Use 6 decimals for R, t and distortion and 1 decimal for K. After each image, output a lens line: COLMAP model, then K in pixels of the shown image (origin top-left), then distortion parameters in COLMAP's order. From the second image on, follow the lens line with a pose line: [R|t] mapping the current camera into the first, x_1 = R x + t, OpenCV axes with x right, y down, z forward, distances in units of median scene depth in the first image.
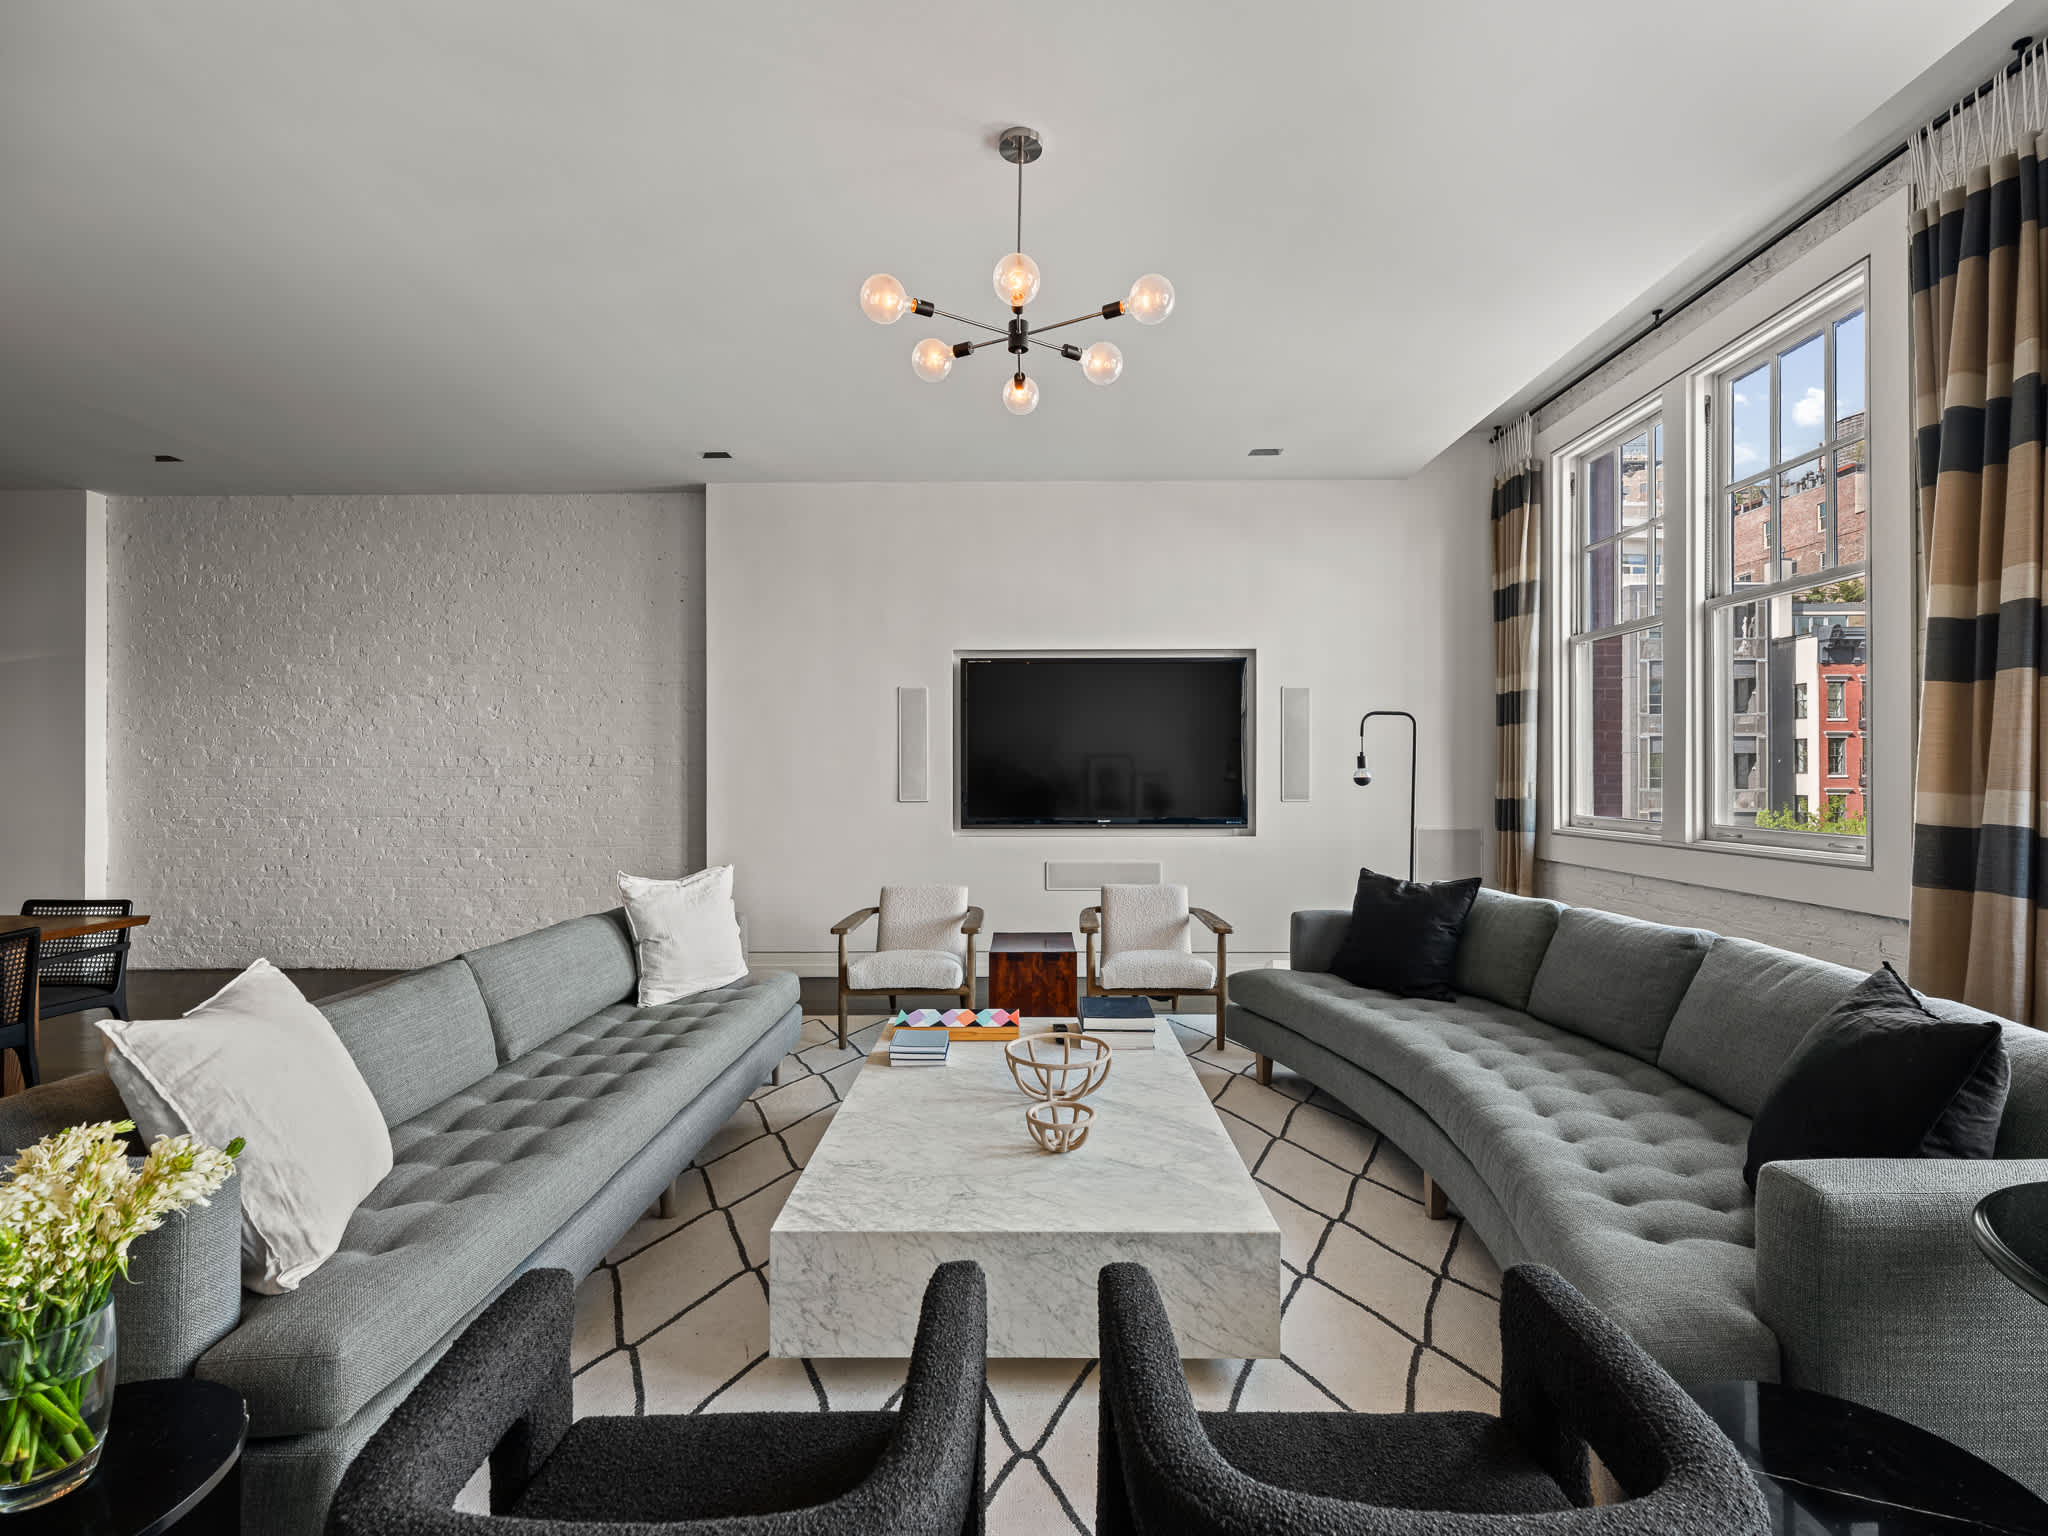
lens RADIAL K [[922.4, 0, 1022.1], [0, 922.4, 770.7], [0, 0, 1]] dist [-0.002824, 0.001193]
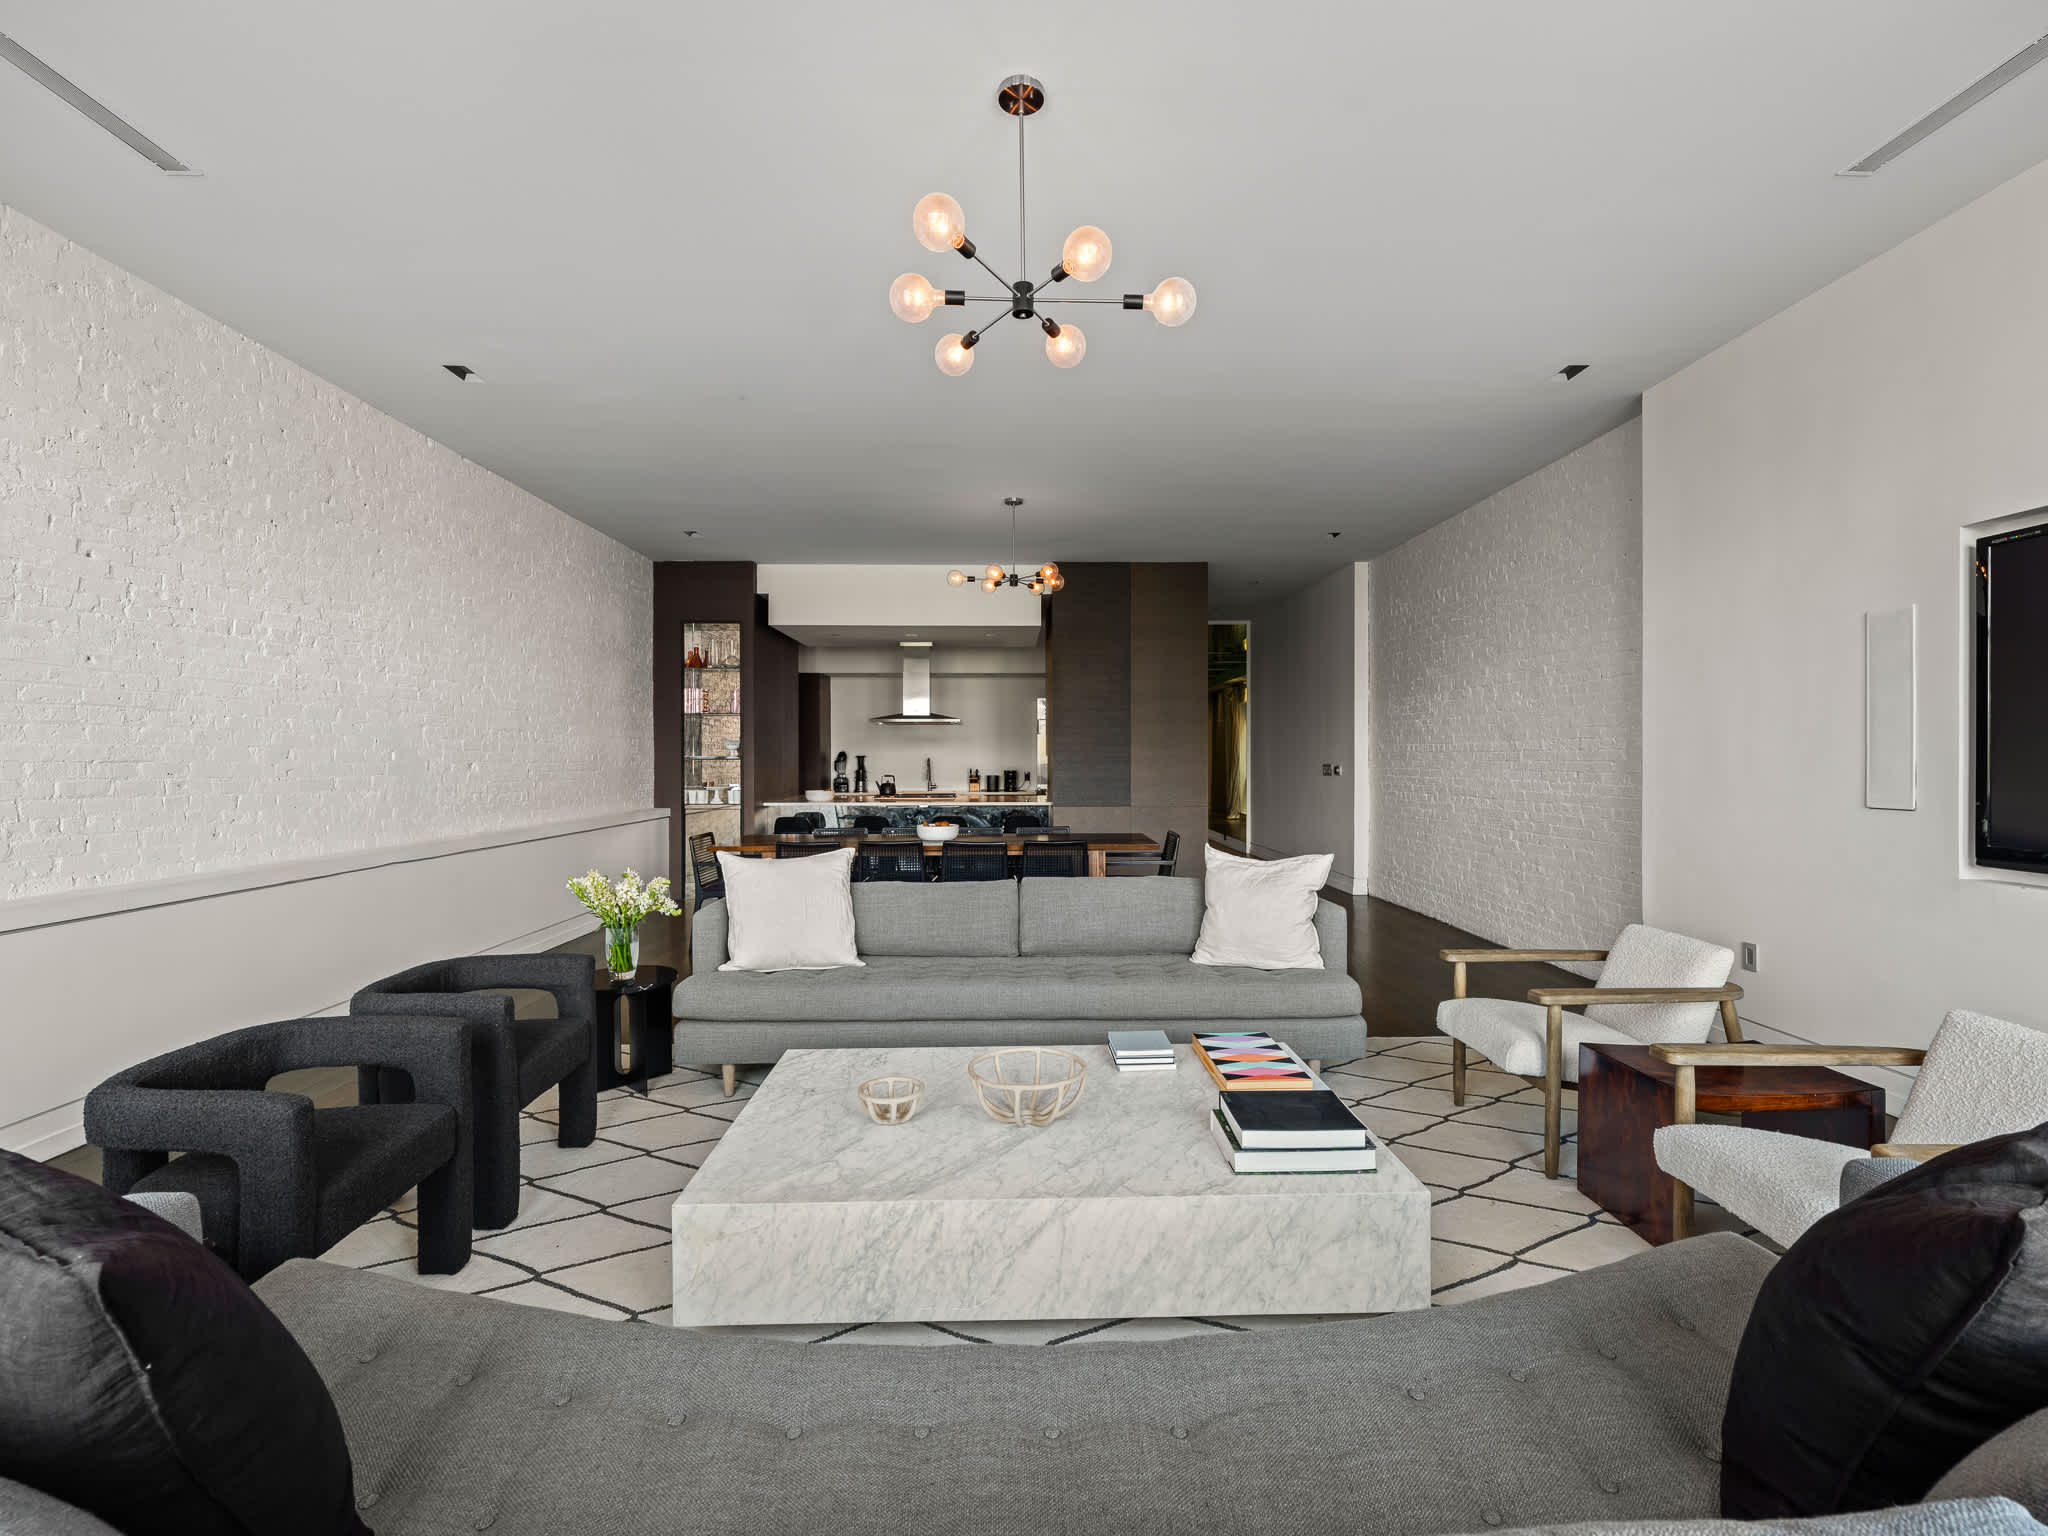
lens RADIAL K [[922.4, 0, 1035.2], [0, 922.4, 754.7], [0, 0, 1]] dist [-0.002824, 0.001193]
pose [[0.025886, 0.001403, -0.999664, 0.581341], [0.002220, 0.999996, 0.001461, -0.004007], [0.999662, -0.002257, 0.025883, 0.610174]]
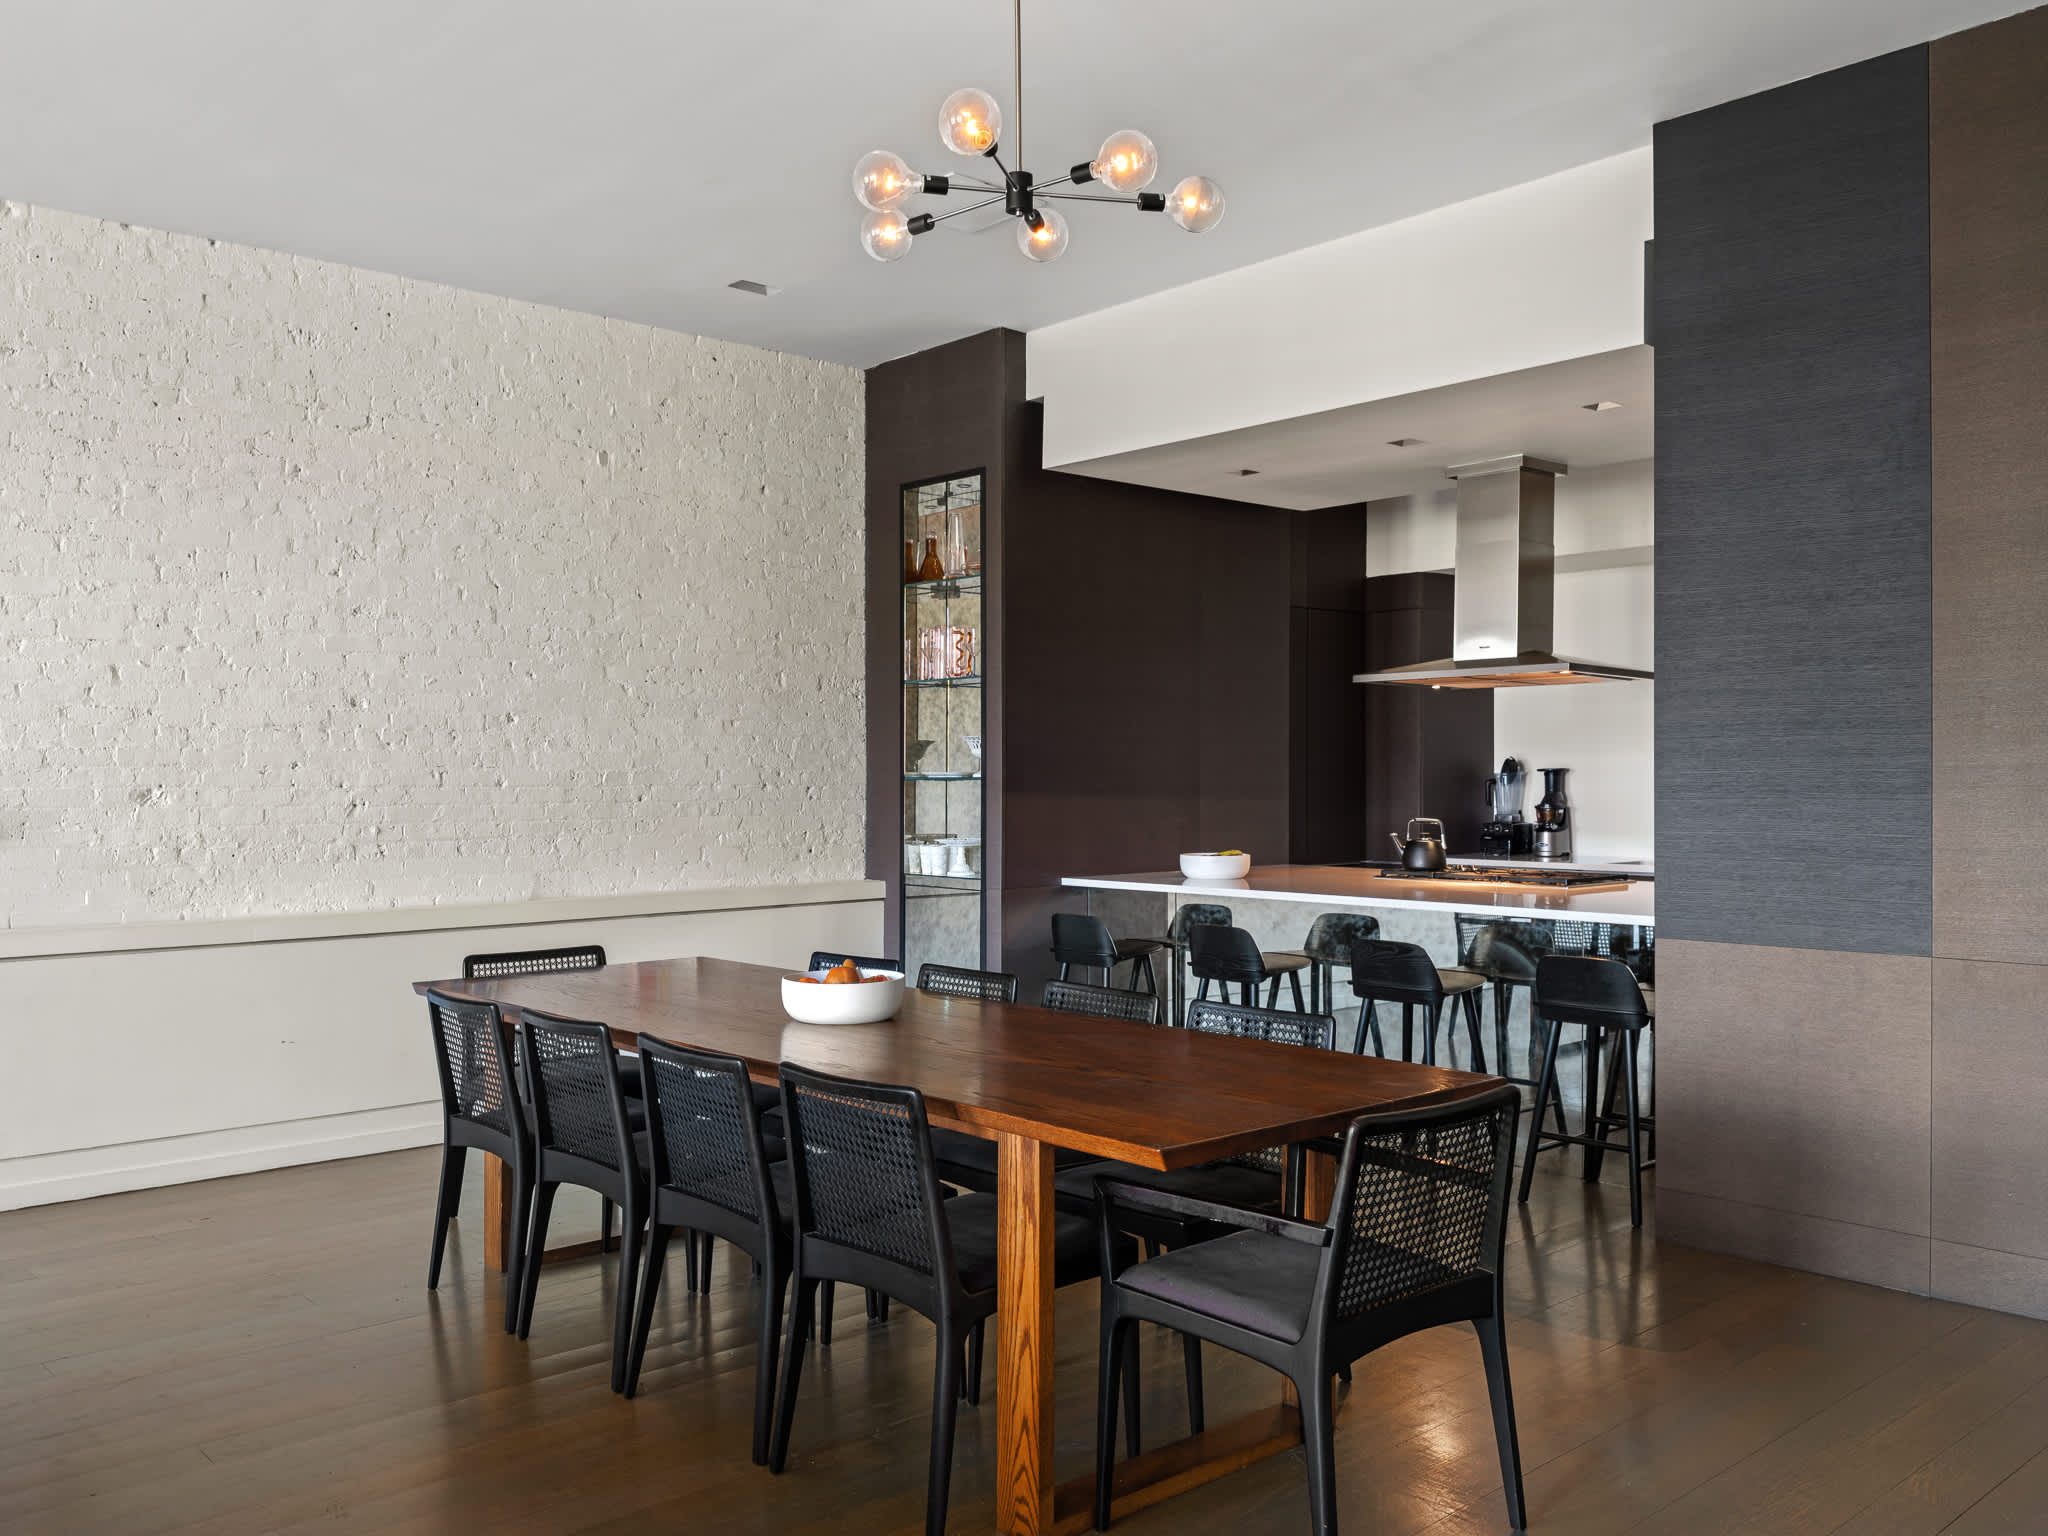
lens RADIAL K [[1638.4, 0, 1045.7], [0, 1638.4, 782.4], [0, 0, 1]] dist [0.013958, -0.039279]
pose [[-0.734624, 0.010661, -0.678391, -0.385590], [0.008823, 0.999942, 0.006160, 0.001002], [0.678417, -0.001460, -0.734676, 1.212691]]
